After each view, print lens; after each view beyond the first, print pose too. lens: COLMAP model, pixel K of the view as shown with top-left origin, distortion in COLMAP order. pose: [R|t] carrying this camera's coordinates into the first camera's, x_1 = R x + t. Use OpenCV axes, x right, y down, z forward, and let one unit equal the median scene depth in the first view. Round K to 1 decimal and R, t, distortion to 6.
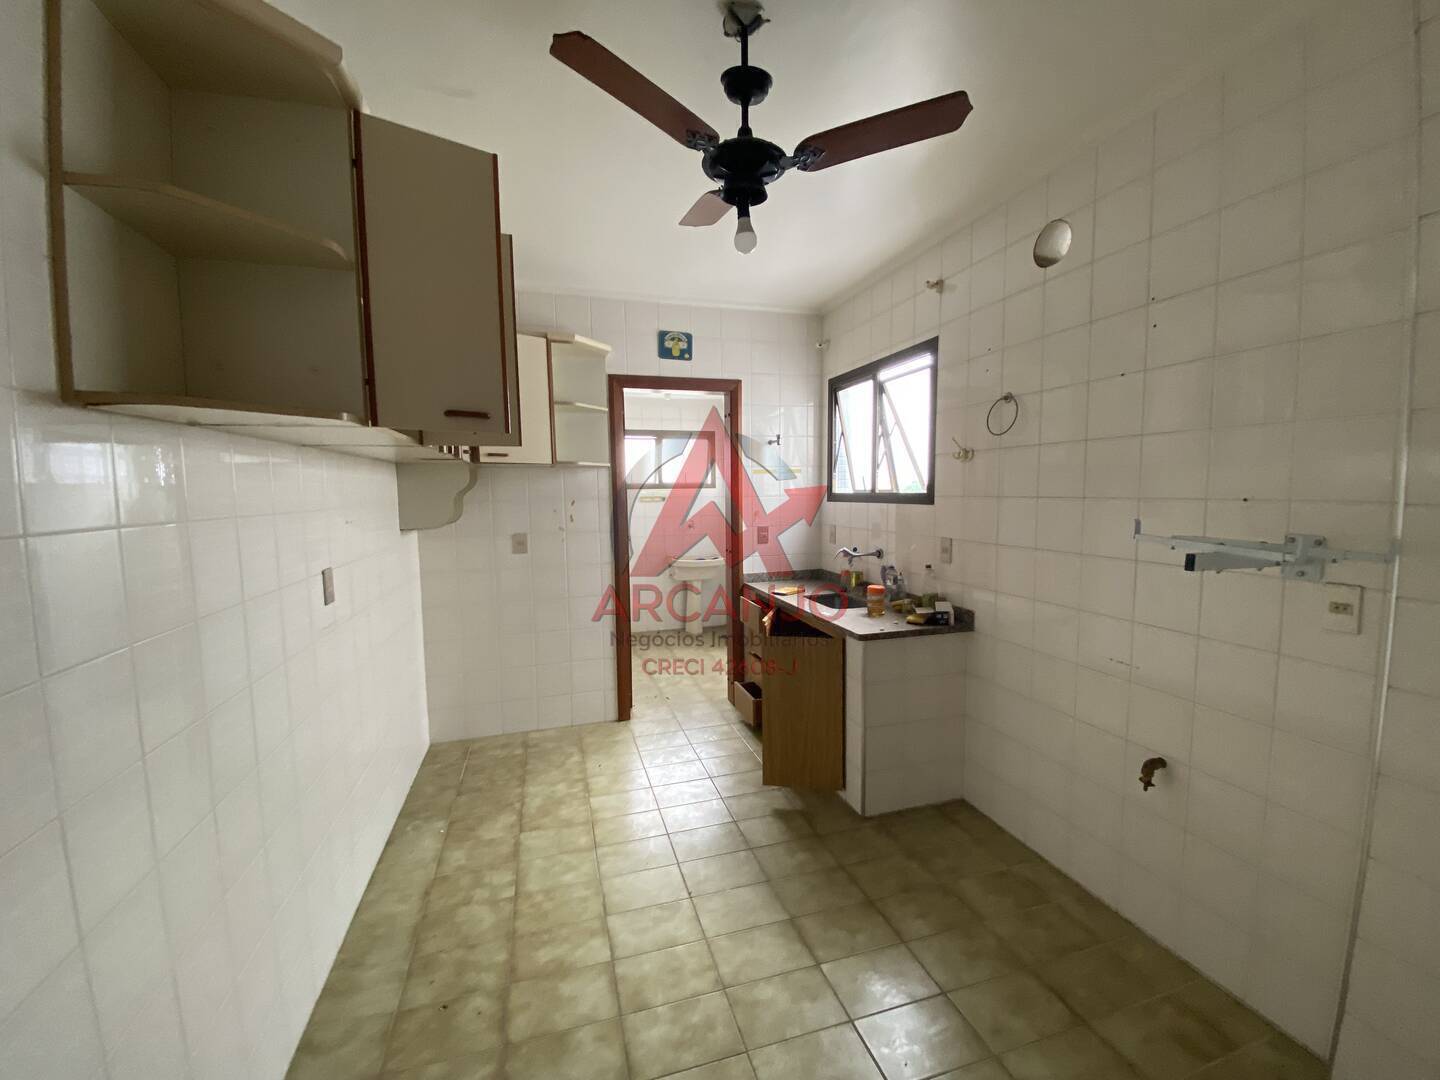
lens RADIAL K [[580.9, 0, 719.5], [0, 580.9, 536.4], [0, 0, 1]] dist [-0.000571, -0.001146]
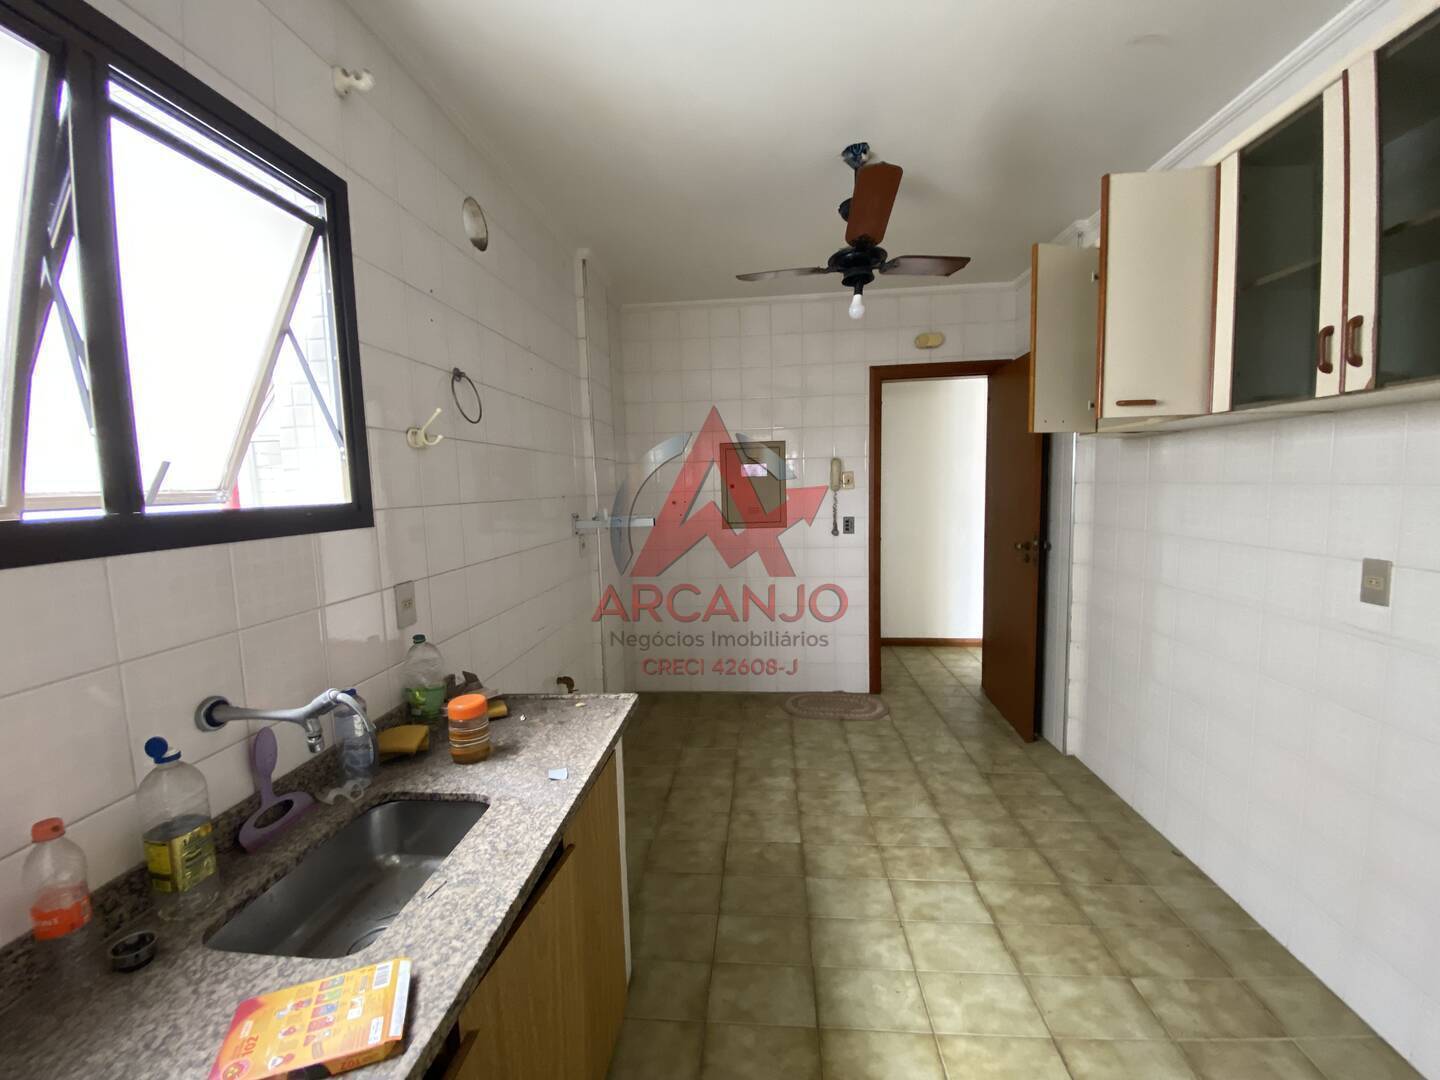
lens RADIAL K [[580.9, 0, 723.6], [0, 580.9, 538.7], [0, 0, 1]] dist [-0.000571, -0.001146]
pose [[-0.929785, -0.007572, 0.368026, -0.131037], [0.061697, 0.982439, 0.176086, -0.162089], [-0.362896, 0.186429, -0.912990, 1.950069]]
